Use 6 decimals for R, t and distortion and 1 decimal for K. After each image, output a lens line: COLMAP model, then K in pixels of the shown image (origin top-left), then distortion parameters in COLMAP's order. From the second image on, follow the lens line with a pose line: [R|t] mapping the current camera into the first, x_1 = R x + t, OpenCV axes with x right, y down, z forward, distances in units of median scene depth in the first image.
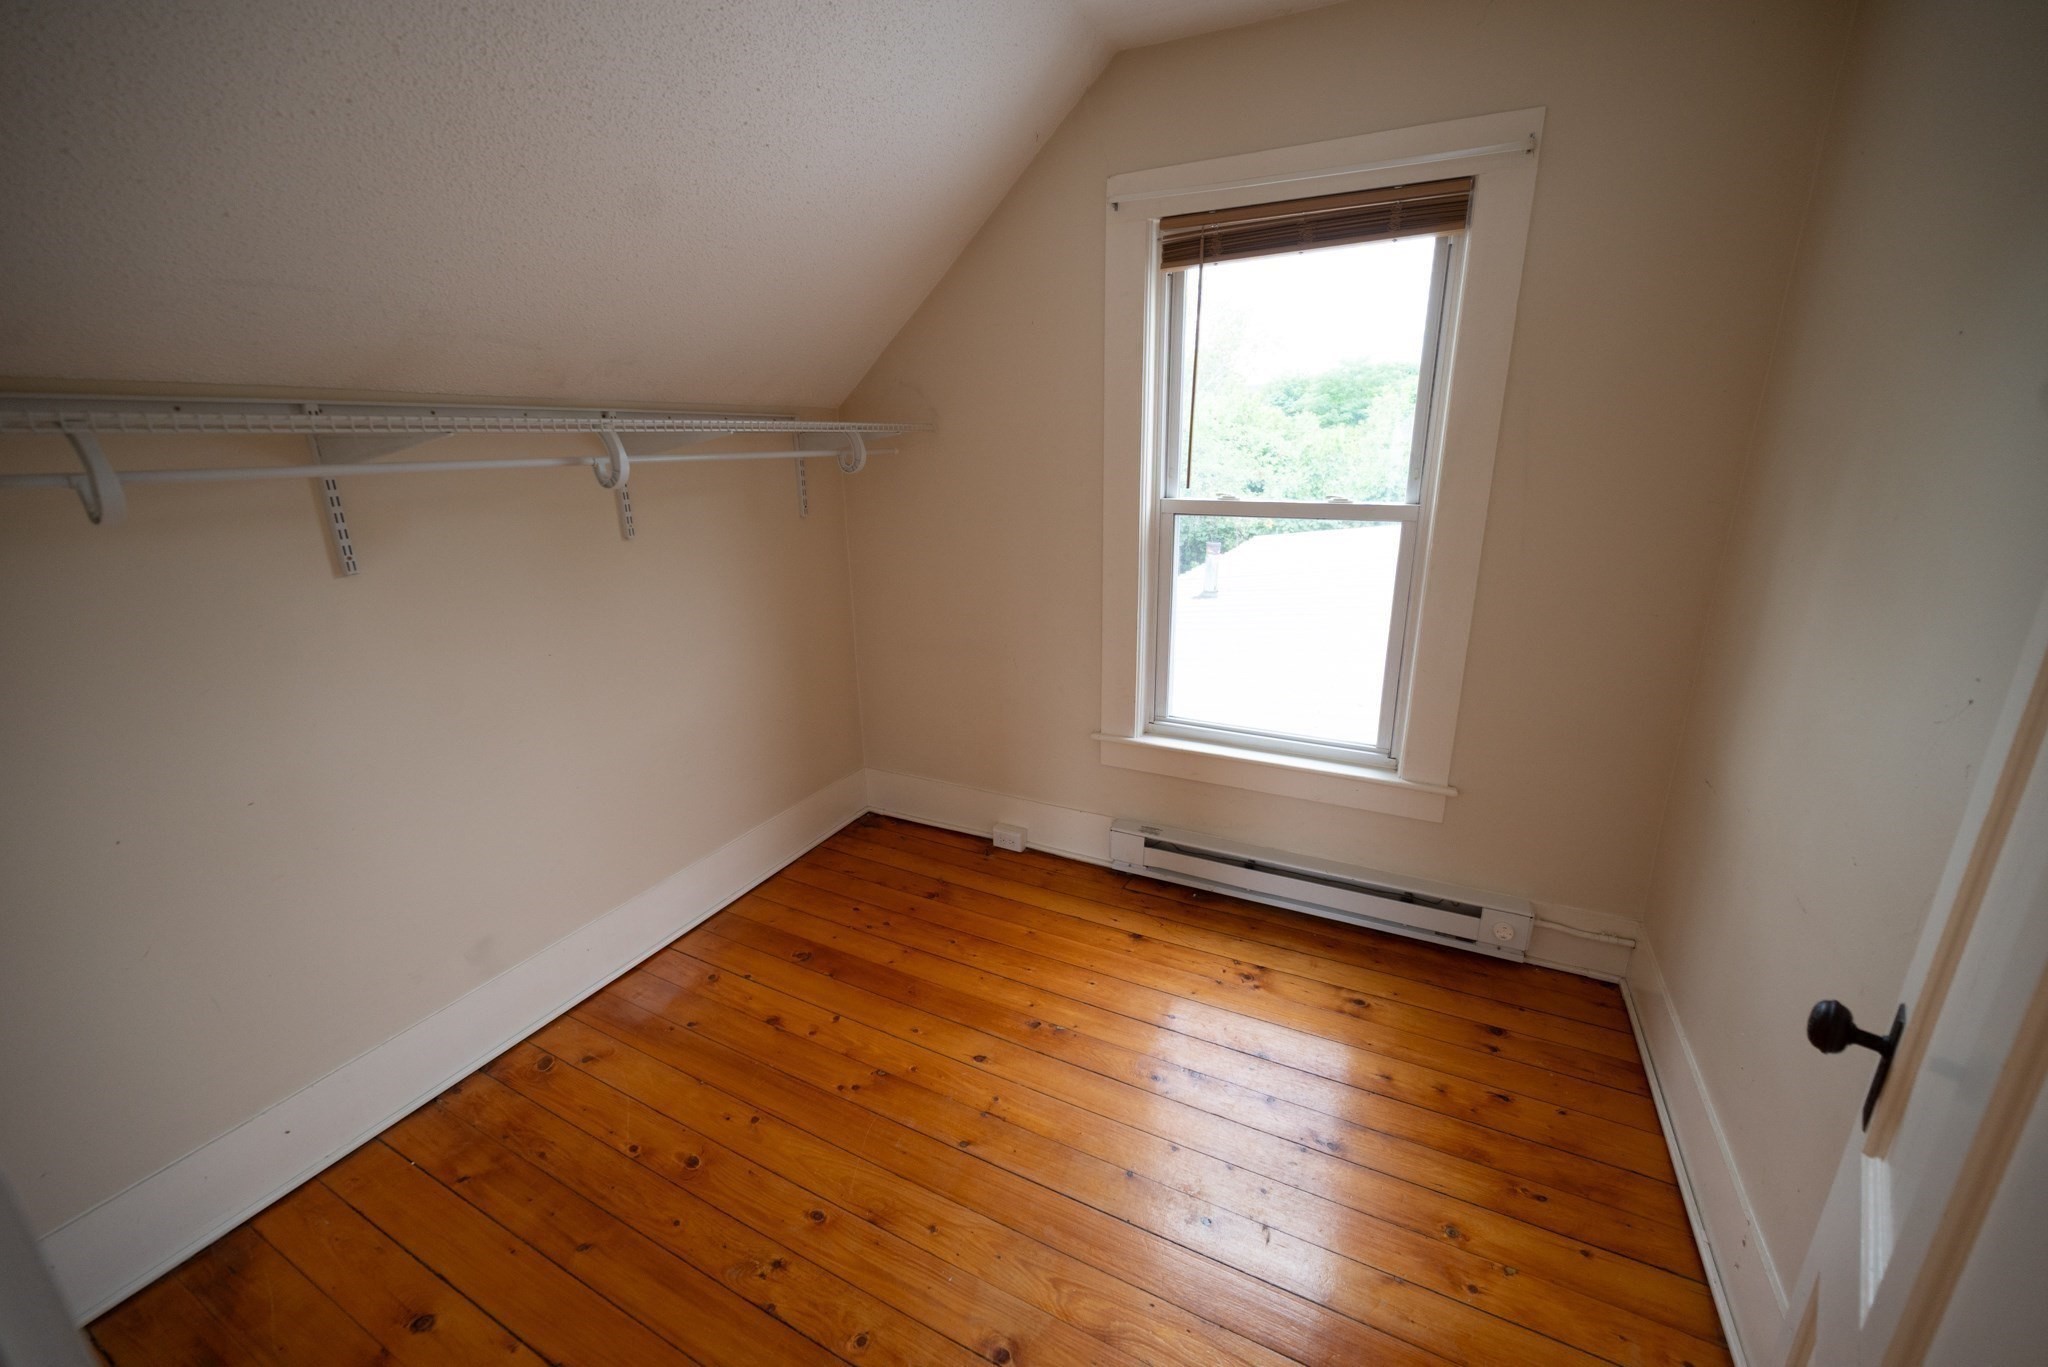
lens RADIAL K [[807.2, 0, 1024.5], [0, 807.2, 679.1], [0, 0, 1]] dist [-0.001776, -0.000043]
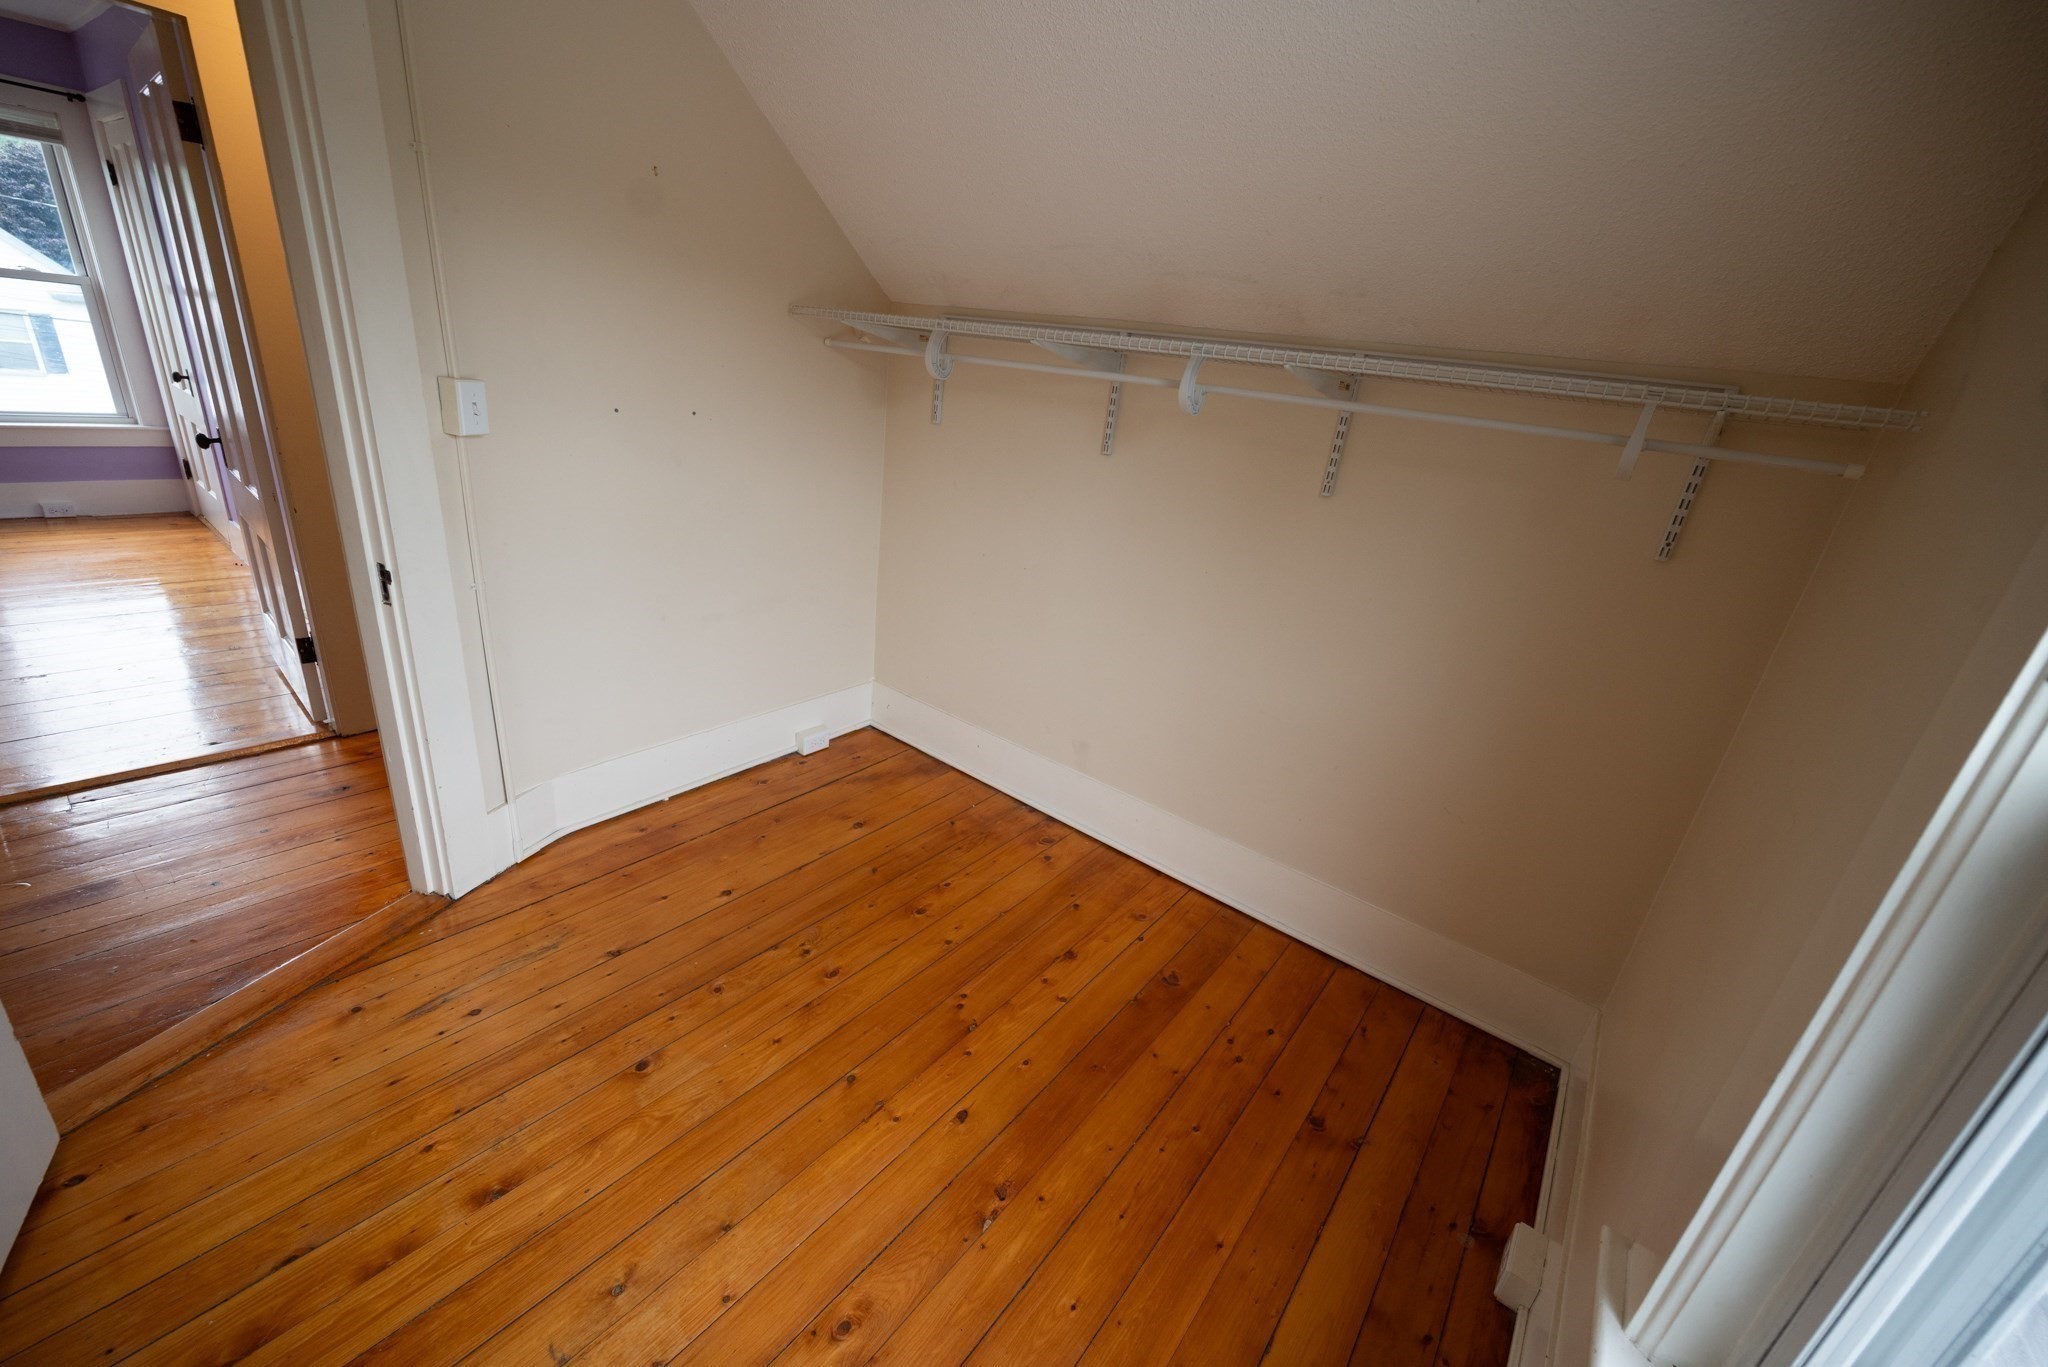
lens RADIAL K [[807.2, 0, 1026.4], [0, 807.2, 682.8], [0, 0, 1]] dist [-0.001776, -0.000043]
pose [[-0.196947, 0.346939, -0.916976, 0.545355], [-0.392698, 0.829075, 0.398025, -0.254879], [0.898332, 0.438484, -0.027042, 0.908772]]
